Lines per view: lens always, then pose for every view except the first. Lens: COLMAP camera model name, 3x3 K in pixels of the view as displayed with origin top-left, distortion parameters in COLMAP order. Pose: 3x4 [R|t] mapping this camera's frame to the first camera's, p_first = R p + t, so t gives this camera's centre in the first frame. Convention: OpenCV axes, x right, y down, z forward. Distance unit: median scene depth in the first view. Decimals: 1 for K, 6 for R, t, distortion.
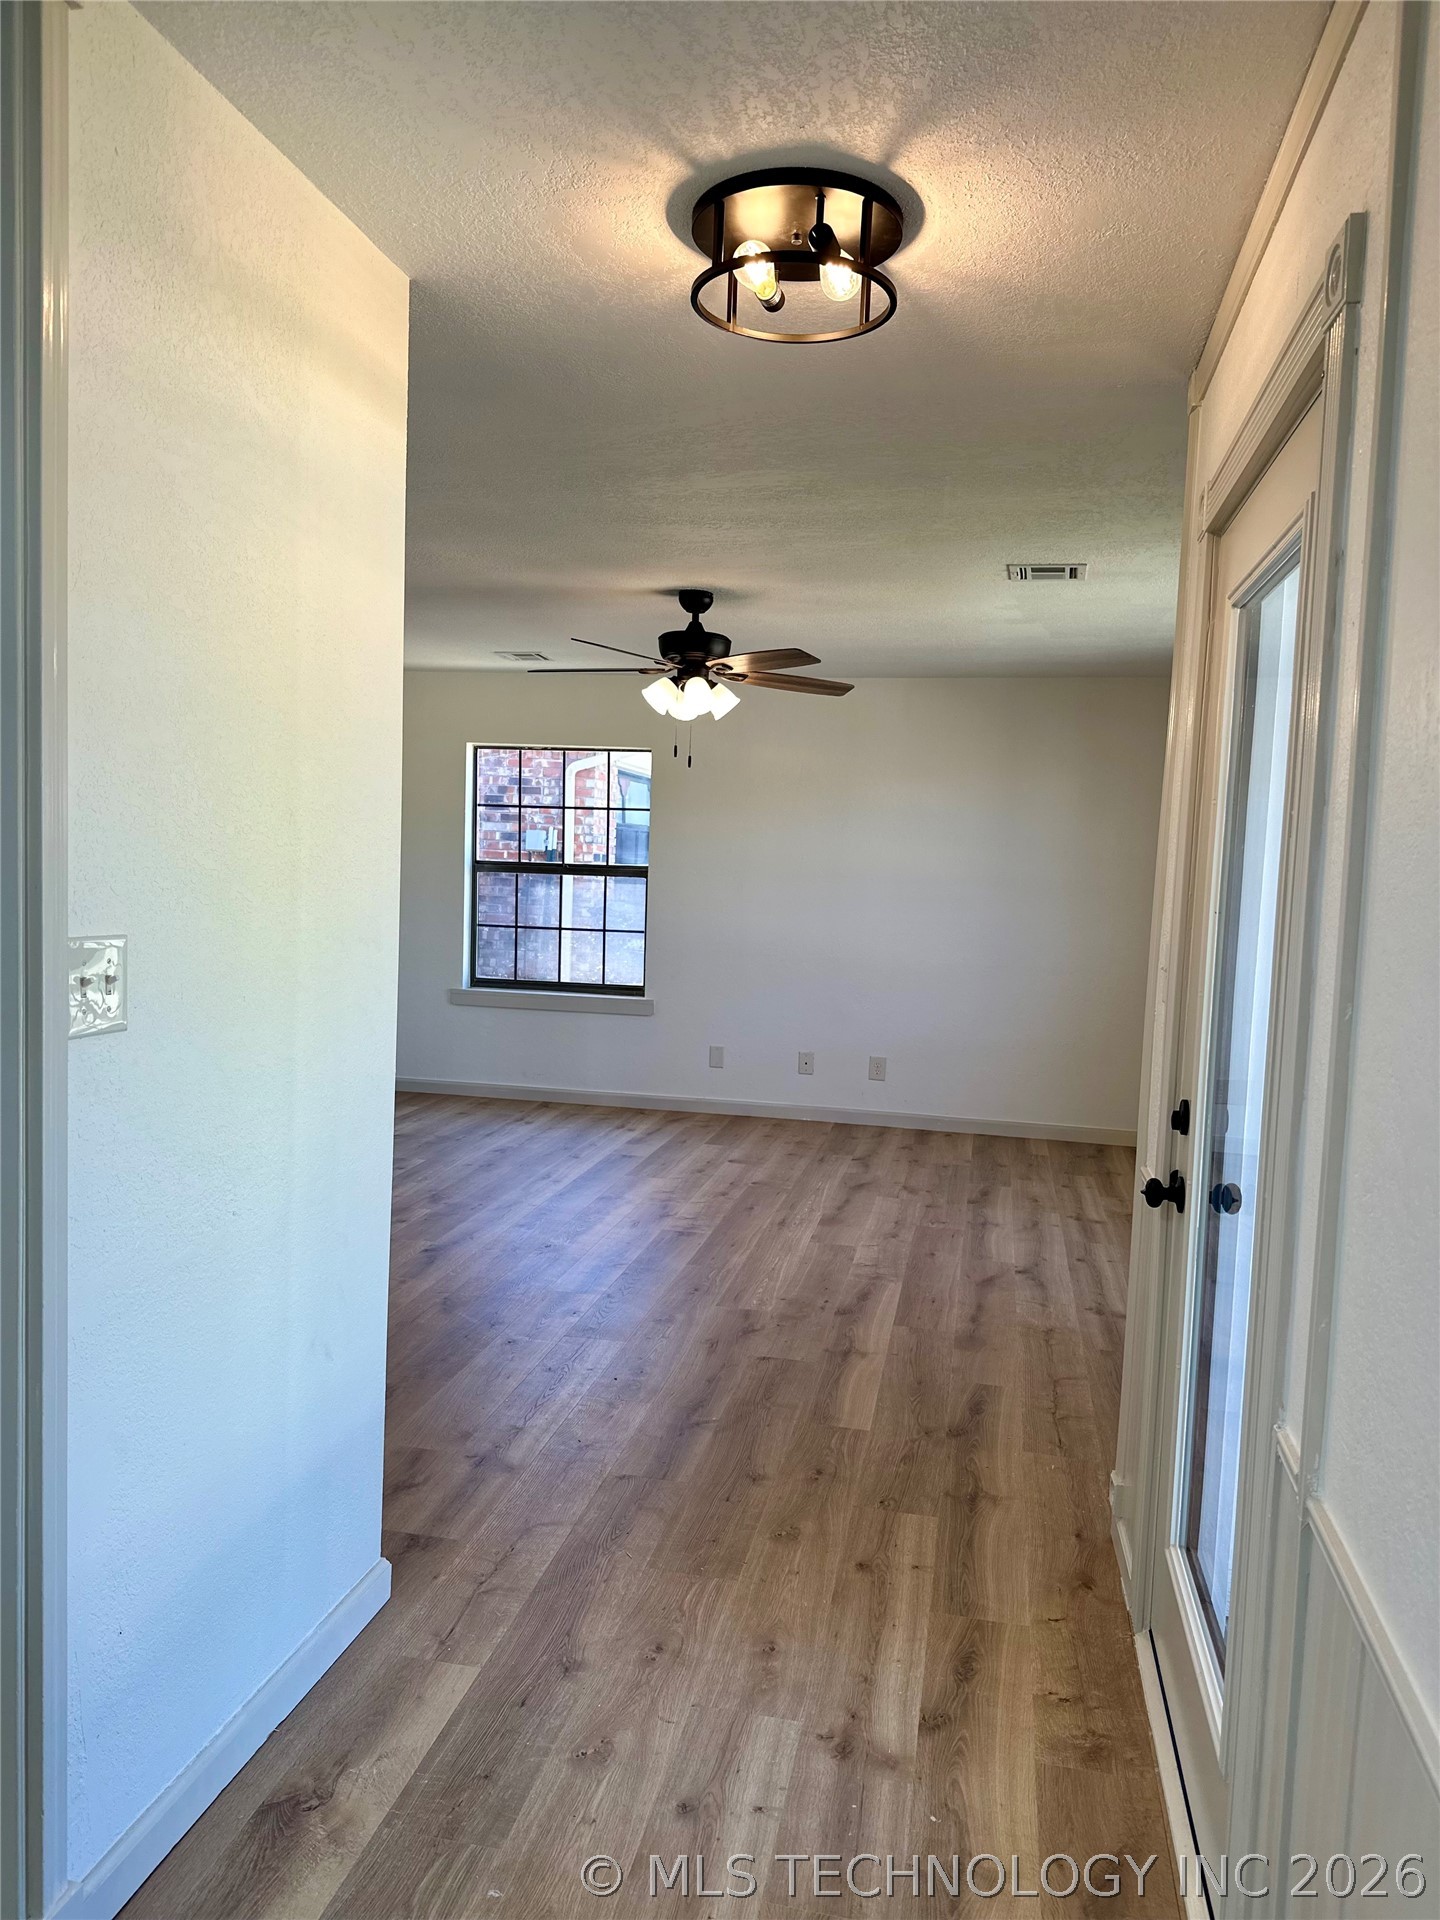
lens RADIAL K [[1355.1, 0, 721.4], [0, 1355.1, 969.6], [0, 0, 1]] dist [0.229593, -0.000156]
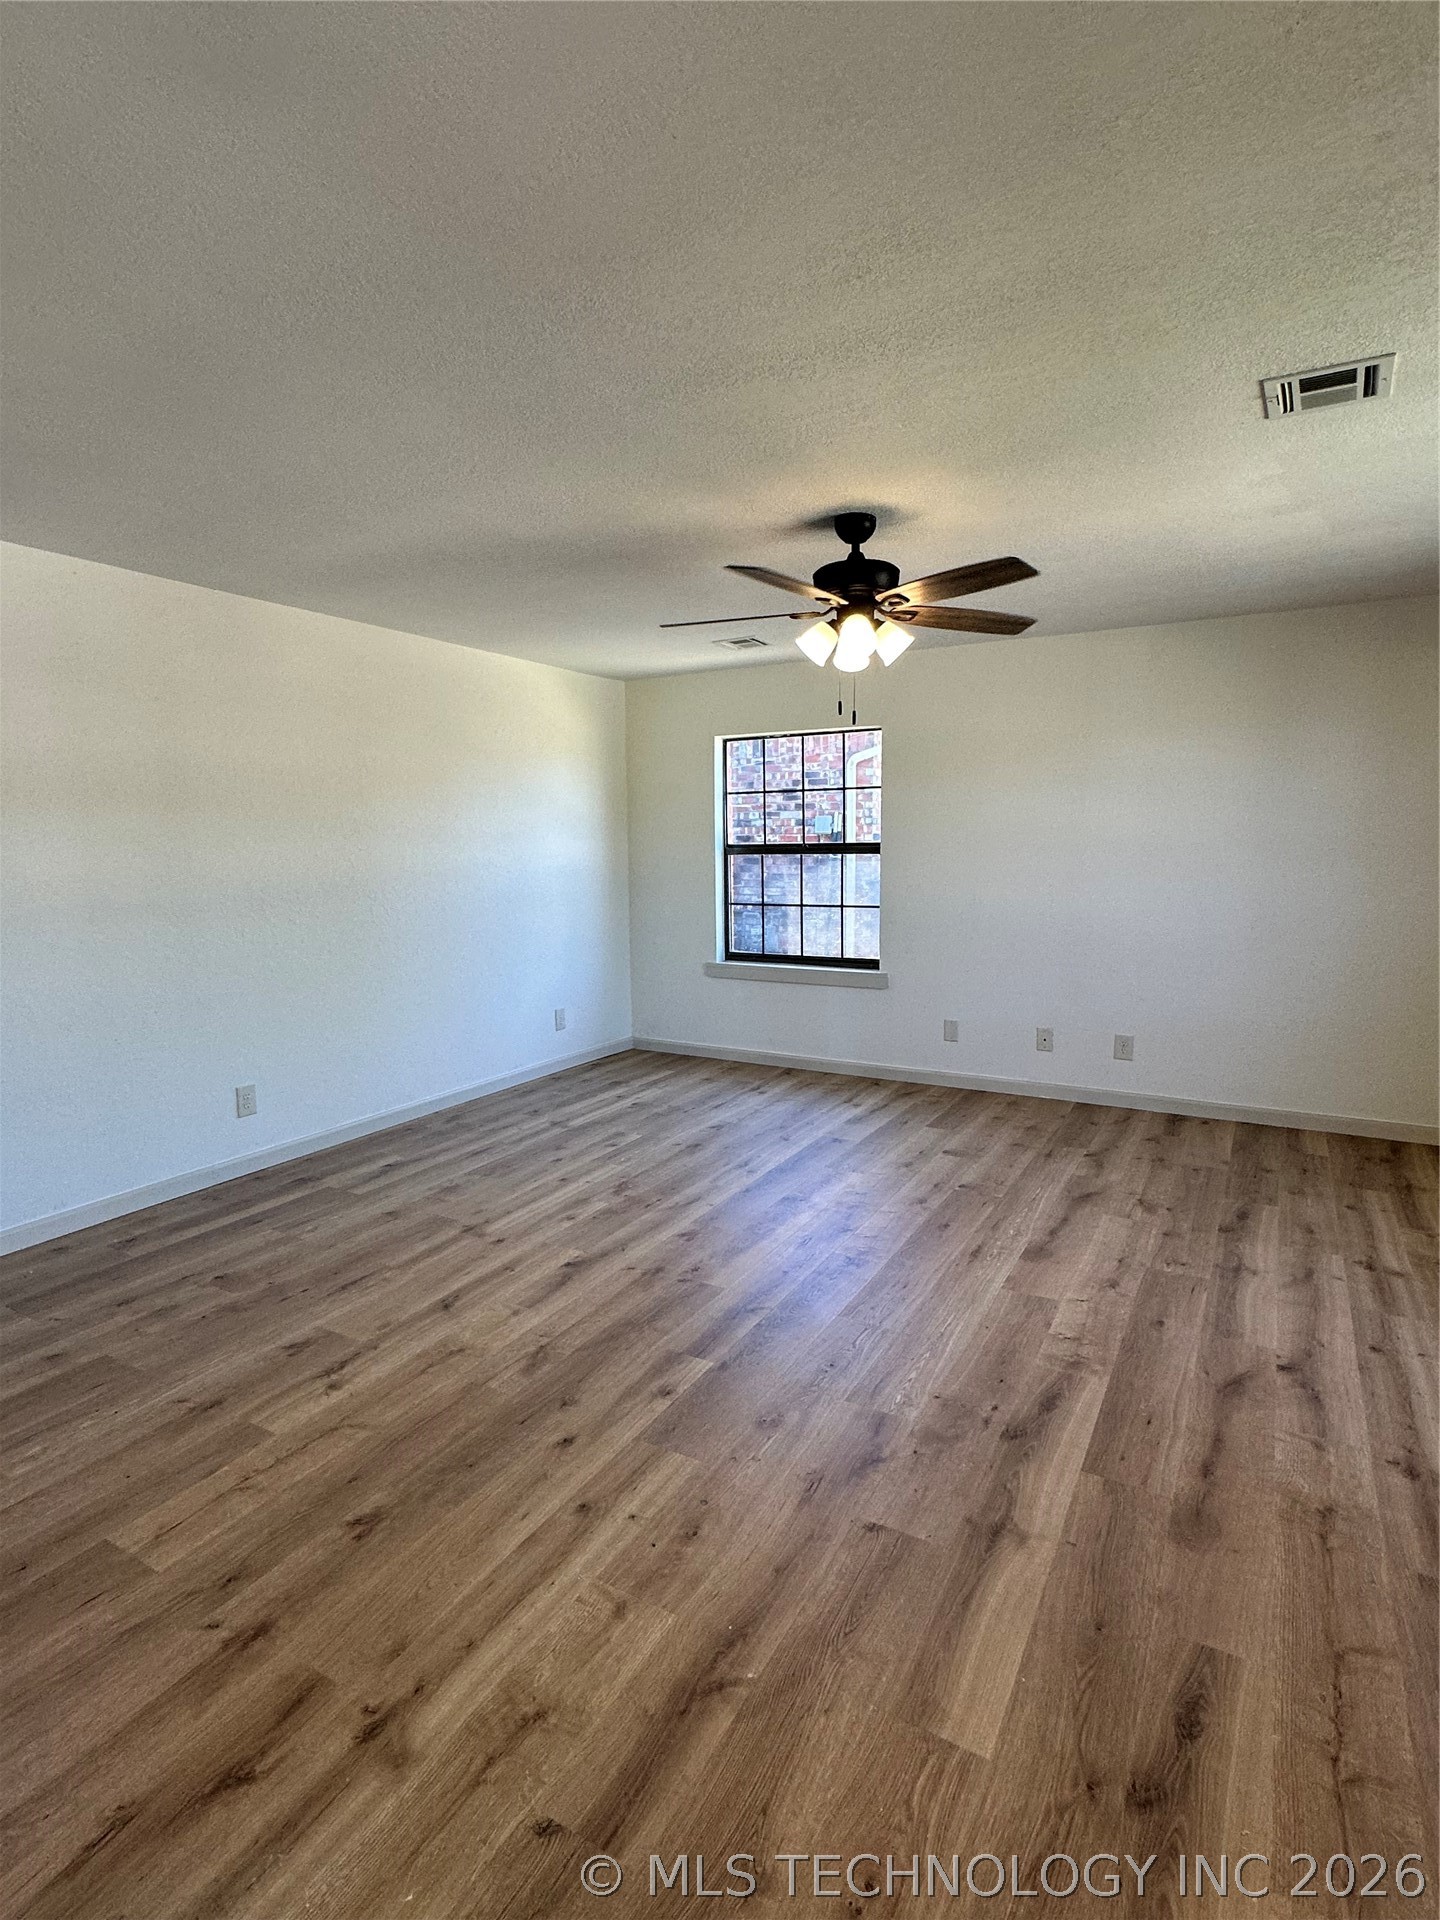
lens RADIAL K [[966.8, 0, 720.0], [0, 966.8, 960.0], [0, 0, 1]] dist [-0.001204, 0.008321]
pose [[0.947223, -0.006159, -0.320517, 0.084156], [0.019072, 0.999127, 0.037164, -0.022927], [0.320009, -0.041315, 0.946513, 0.364493]]
